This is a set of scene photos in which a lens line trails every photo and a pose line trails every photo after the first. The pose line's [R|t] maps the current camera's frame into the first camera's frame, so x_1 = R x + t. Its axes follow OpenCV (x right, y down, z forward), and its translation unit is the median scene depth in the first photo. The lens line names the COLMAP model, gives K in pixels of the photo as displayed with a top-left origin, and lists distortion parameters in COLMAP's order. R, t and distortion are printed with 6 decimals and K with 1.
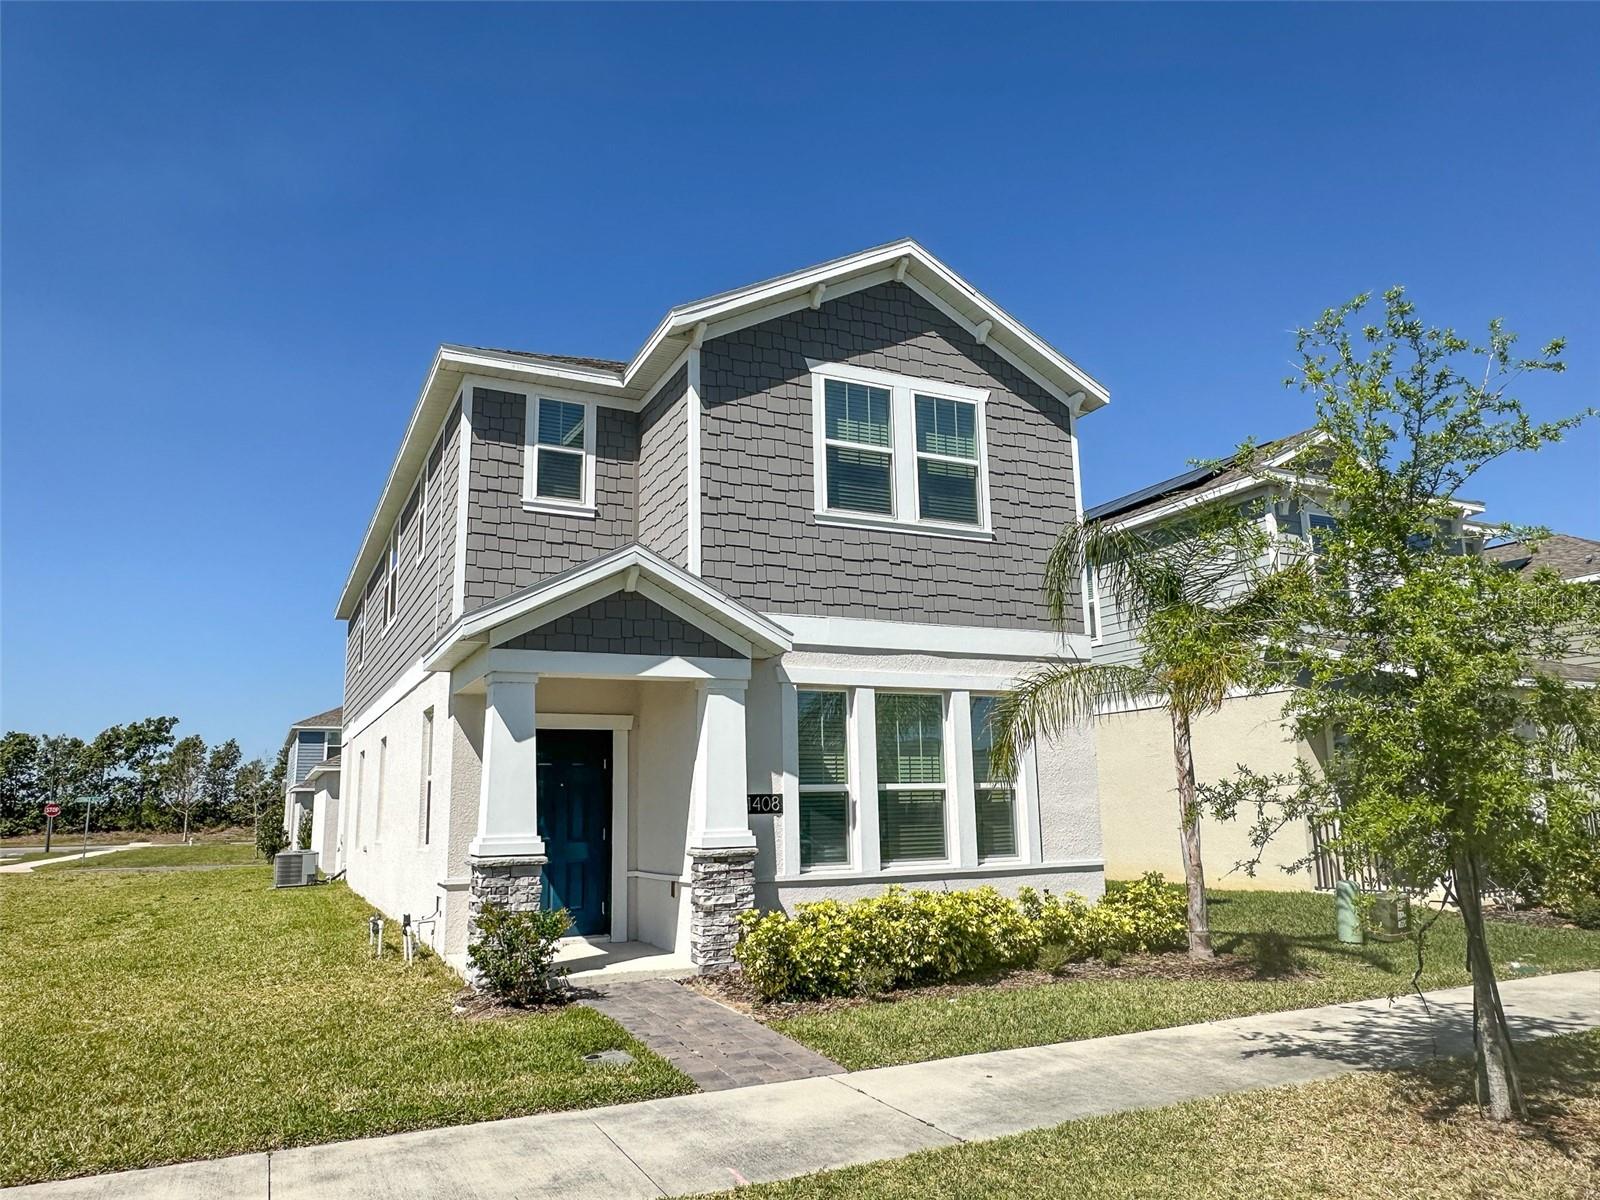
lens RADIAL K [[1113.1, 0, 800.0], [0, 1113.1, 600.0], [0, 0, 1]] dist [-0.068807, 0.084587]
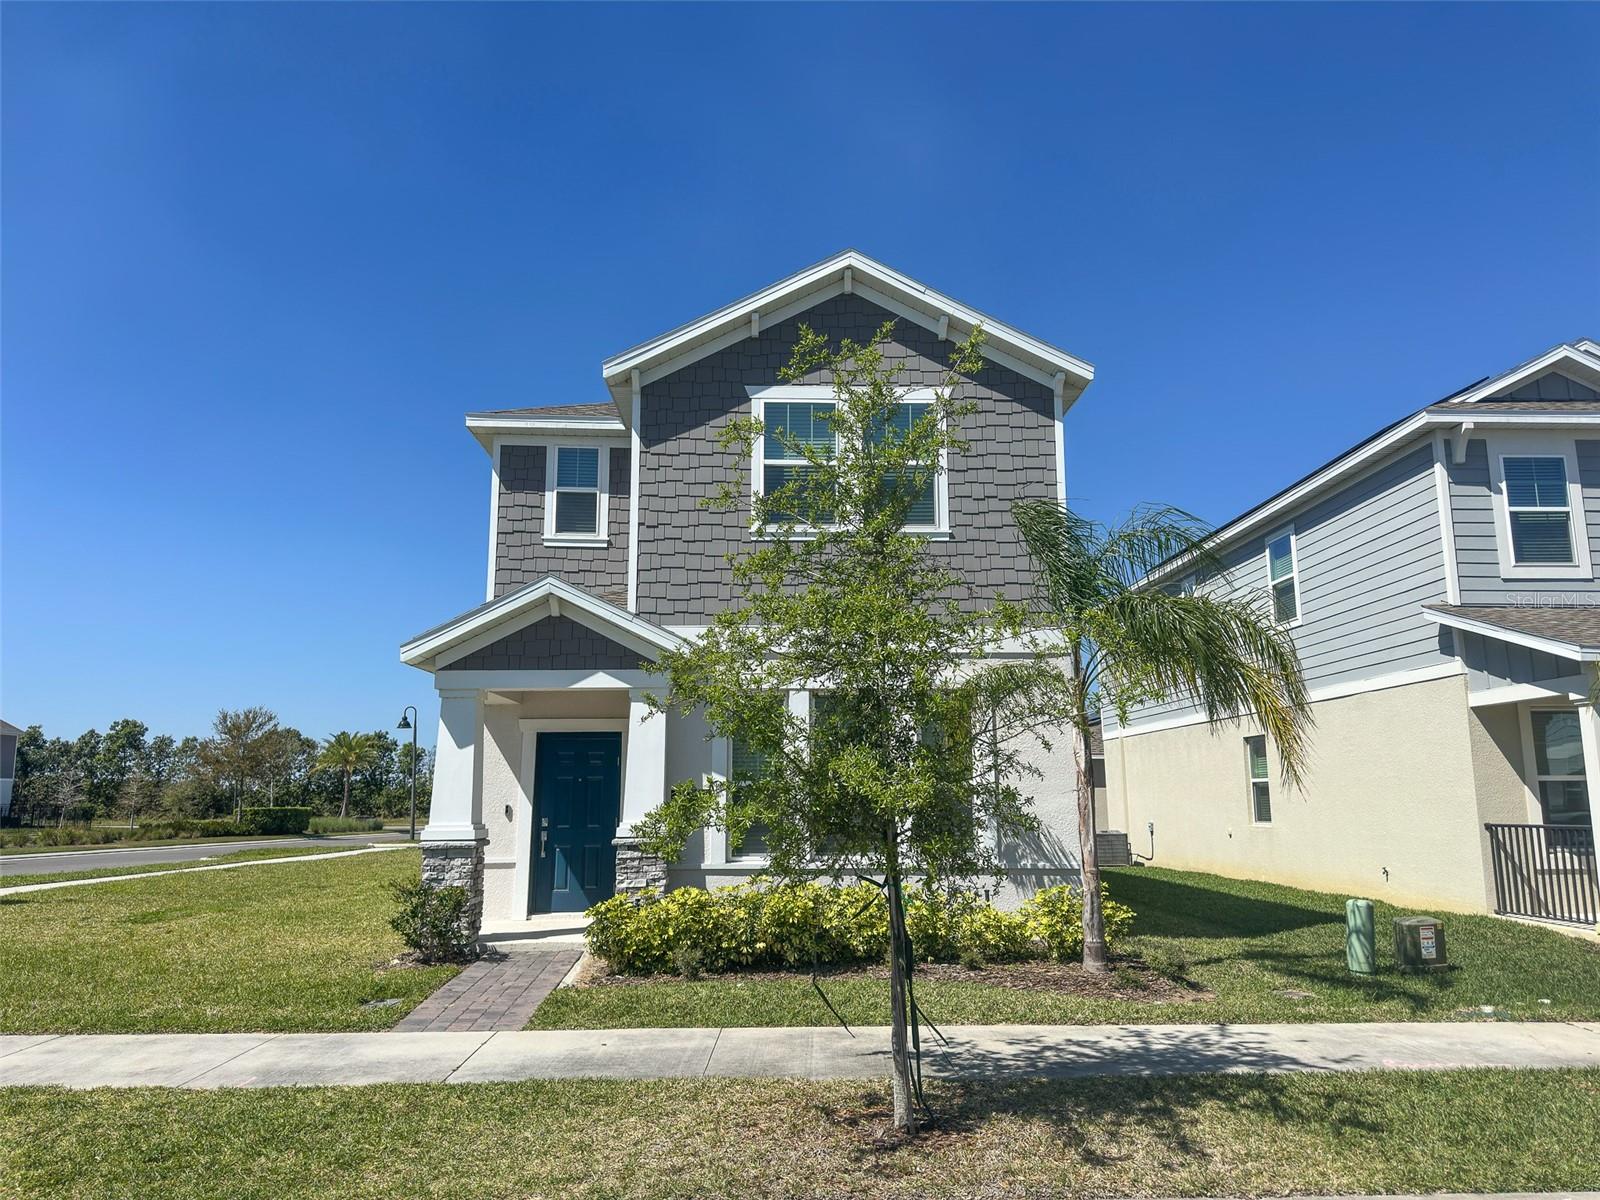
lens RADIAL K [[1116.8, 0, 795.5], [0, 1116.8, 613.4], [0, 0, 1]] dist [0.088105, -0.120342]
pose [[0.913822, -0.052317, -0.402730, 0.471803], [0.062396, 0.997980, 0.011938, -0.007686], [0.401292, -0.036038, 0.915241, 0.017615]]
